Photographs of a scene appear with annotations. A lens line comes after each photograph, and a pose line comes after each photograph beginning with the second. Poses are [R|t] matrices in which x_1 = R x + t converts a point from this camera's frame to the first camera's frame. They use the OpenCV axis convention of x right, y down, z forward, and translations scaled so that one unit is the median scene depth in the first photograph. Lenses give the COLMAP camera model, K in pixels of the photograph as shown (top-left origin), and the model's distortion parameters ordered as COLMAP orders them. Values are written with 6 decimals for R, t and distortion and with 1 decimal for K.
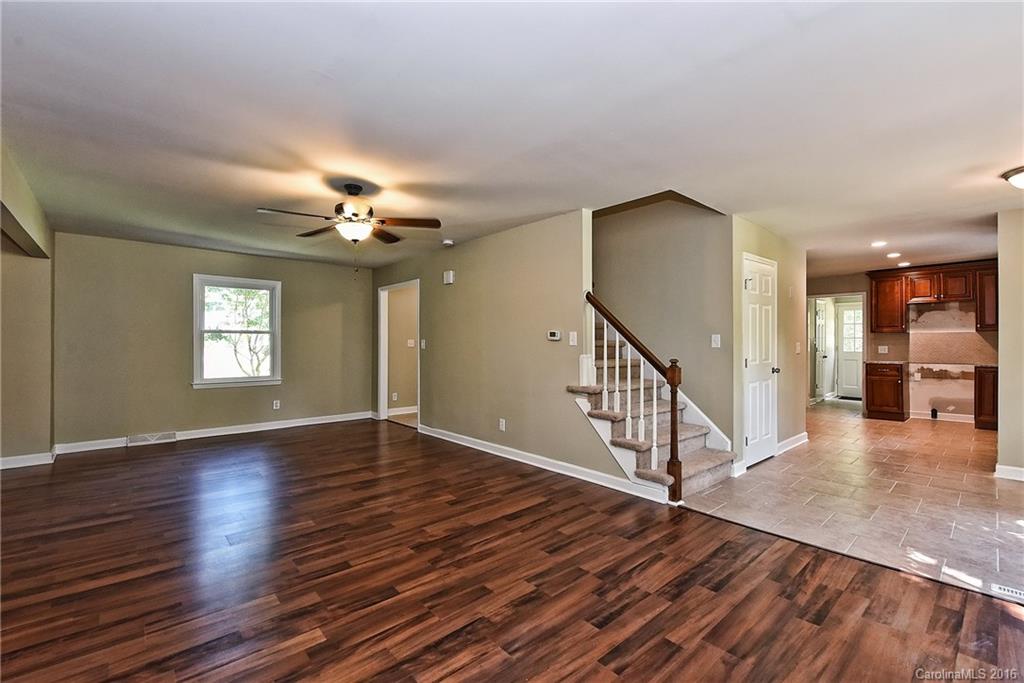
lens RADIAL K [[439.1, 0, 512.0], [0, 439.1, 341.5], [0, 0, 1]] dist [0.002011, 0.000007]
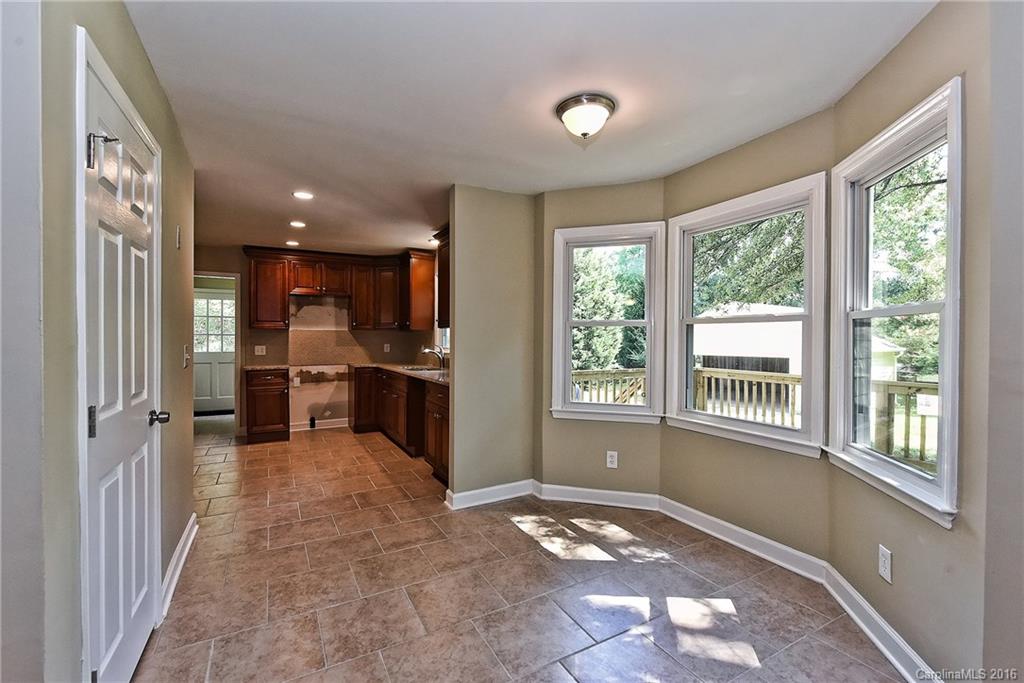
lens RADIAL K [[439.1, 0, 512.0], [0, 439.1, 341.5], [0, 0, 1]] dist [0.002011, 0.000007]
pose [[0.223756, -0.006229, 0.974625, 0.198119], [-0.003178, 0.999970, 0.007121, -0.004782], [-0.974640, -0.004691, 0.223730, 0.418807]]
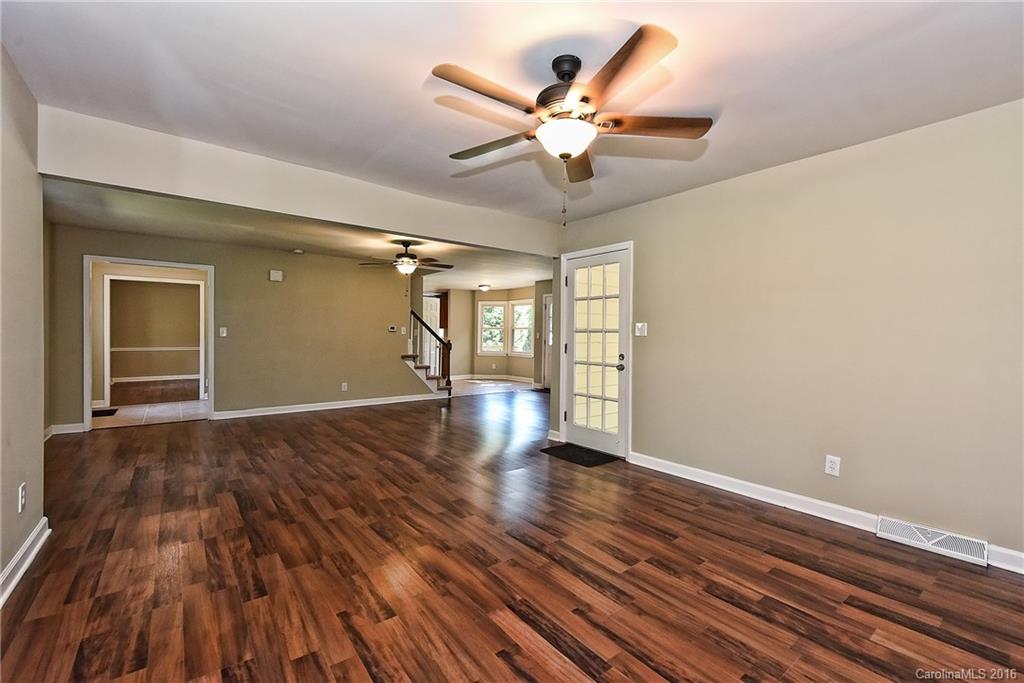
lens RADIAL K [[439.1, 0, 512.0], [0, 439.1, 341.5], [0, 0, 1]] dist [0.002011, 0.000007]
pose [[0.058010, -0.013323, 0.998227, -1.057362], [-0.010386, 0.999849, 0.013948, 0.005212], [-0.998262, -0.011176, 0.057863, 0.245361]]
